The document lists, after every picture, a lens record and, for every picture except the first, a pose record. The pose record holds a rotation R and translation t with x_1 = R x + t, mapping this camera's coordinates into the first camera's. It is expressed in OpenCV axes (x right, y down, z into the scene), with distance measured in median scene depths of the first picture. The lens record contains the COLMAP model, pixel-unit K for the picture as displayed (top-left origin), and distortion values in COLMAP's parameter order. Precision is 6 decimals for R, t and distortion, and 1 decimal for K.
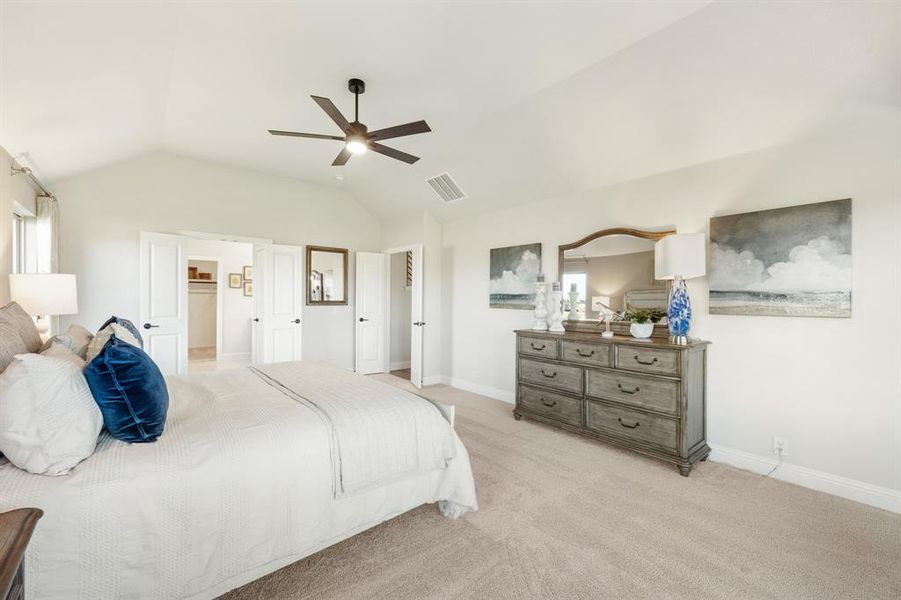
lens RADIAL K [[370.8, 0, 443.0], [0, 370.8, 302.5], [0, 0, 1]] dist [0.001029, 0.000179]
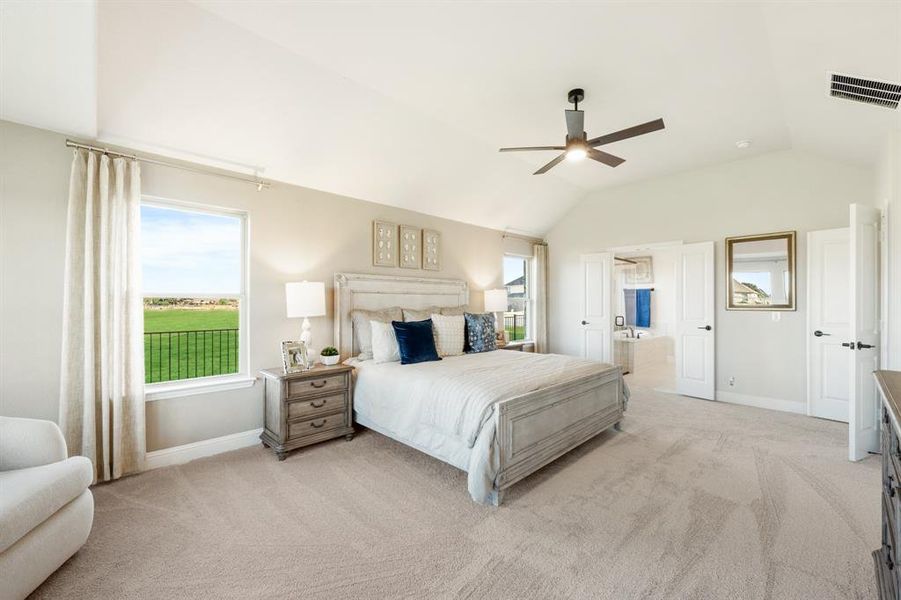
lens RADIAL K [[370.8, 0, 443.0], [0, 370.8, 302.5], [0, 0, 1]] dist [0.001029, 0.000179]
pose [[0.055685, -0.006902, -0.998425, 0.448895], [-0.008708, 0.999935, -0.007399, 0.001896], [0.998410, 0.009107, 0.055621, 0.336218]]
